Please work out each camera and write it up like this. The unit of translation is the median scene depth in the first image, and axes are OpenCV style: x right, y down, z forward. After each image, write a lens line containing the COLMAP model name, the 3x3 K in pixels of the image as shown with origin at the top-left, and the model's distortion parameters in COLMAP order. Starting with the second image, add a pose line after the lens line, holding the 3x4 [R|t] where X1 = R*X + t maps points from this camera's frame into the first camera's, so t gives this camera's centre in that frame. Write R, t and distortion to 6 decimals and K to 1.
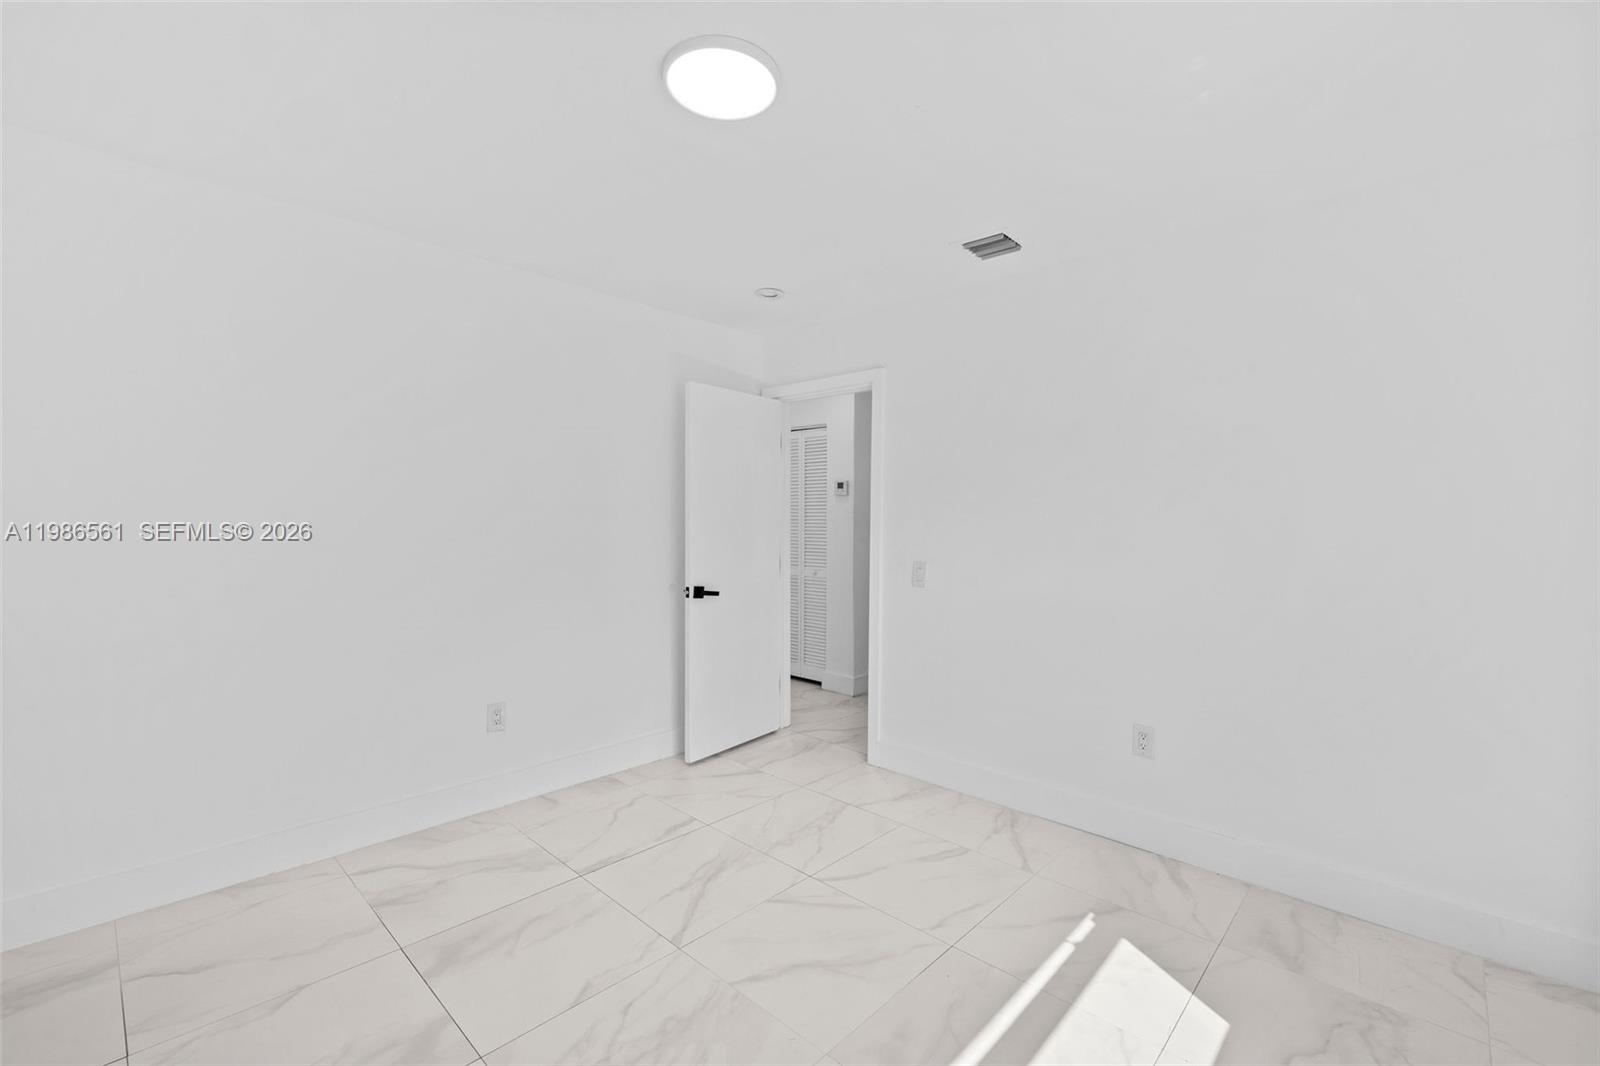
lens RADIAL K [[679.3, 0, 797.7], [0, 679.3, 536.6], [0, 0, 1]] dist [-0.003461, -0.000281]
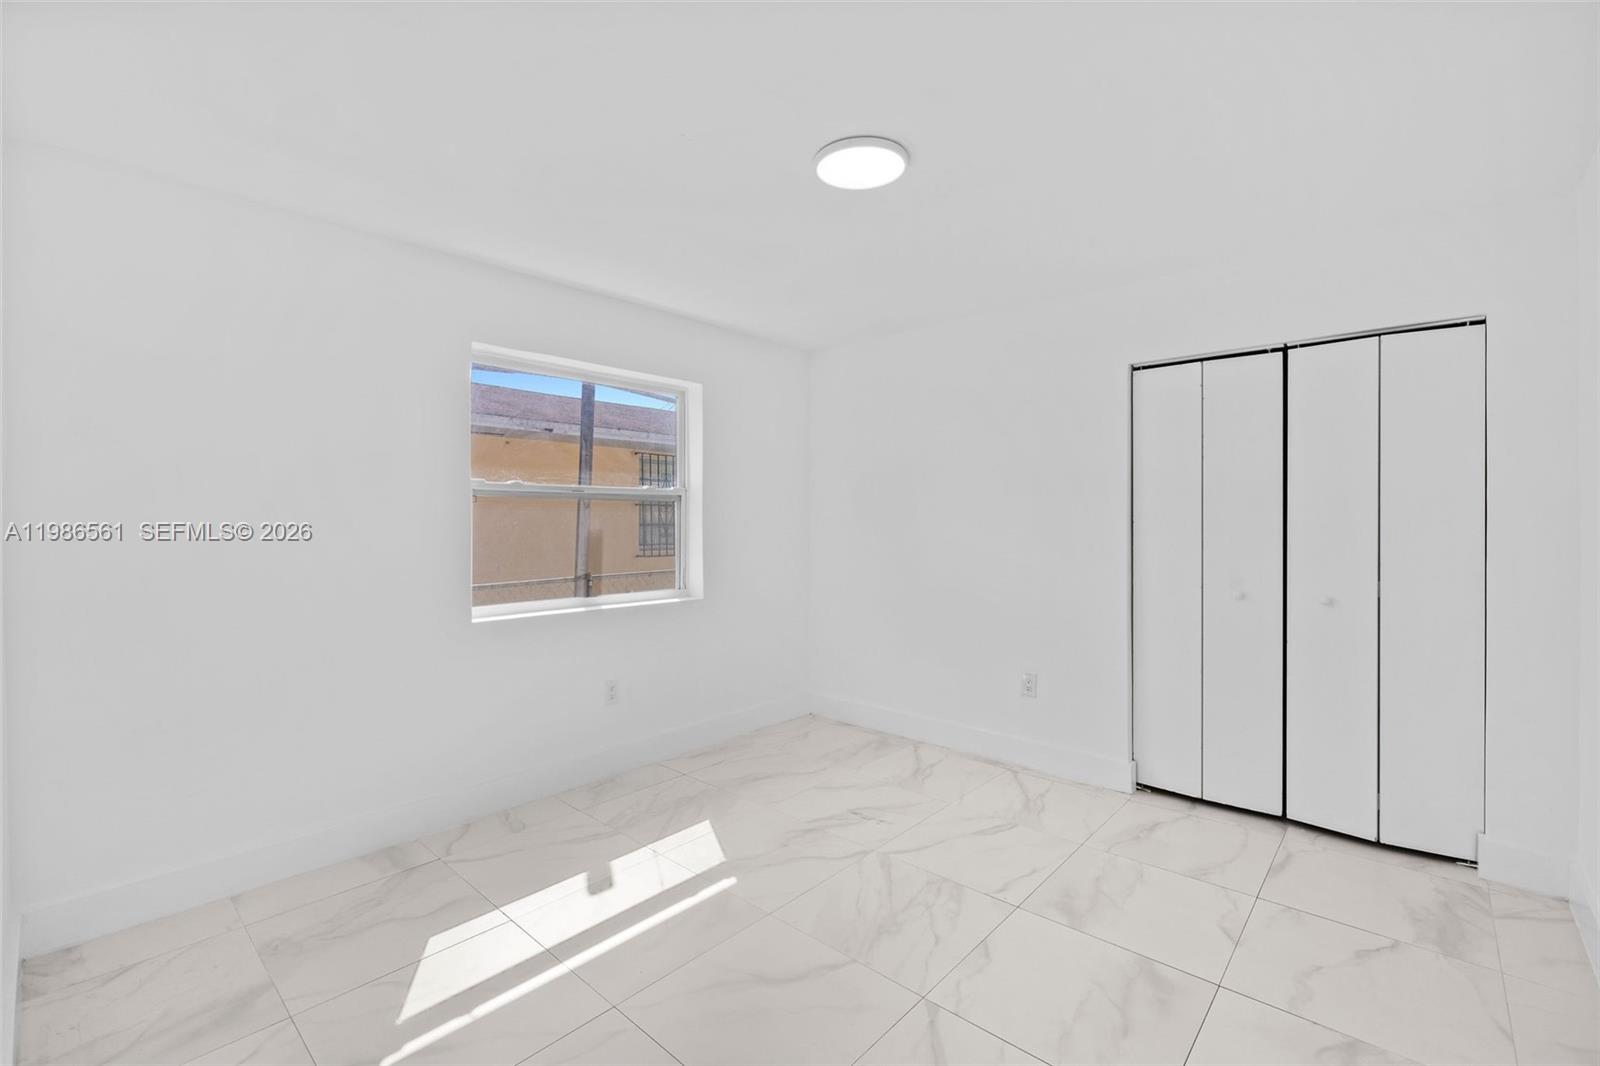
lens RADIAL K [[679.3, 0, 797.7], [0, 679.3, 536.6], [0, 0, 1]] dist [-0.003461, -0.000281]
pose [[-0.999747, -0.012360, -0.018783, 0.018026], [-0.013117, 0.999084, 0.040727, -0.038994], [0.018262, 0.040964, -0.998994, 2.028437]]
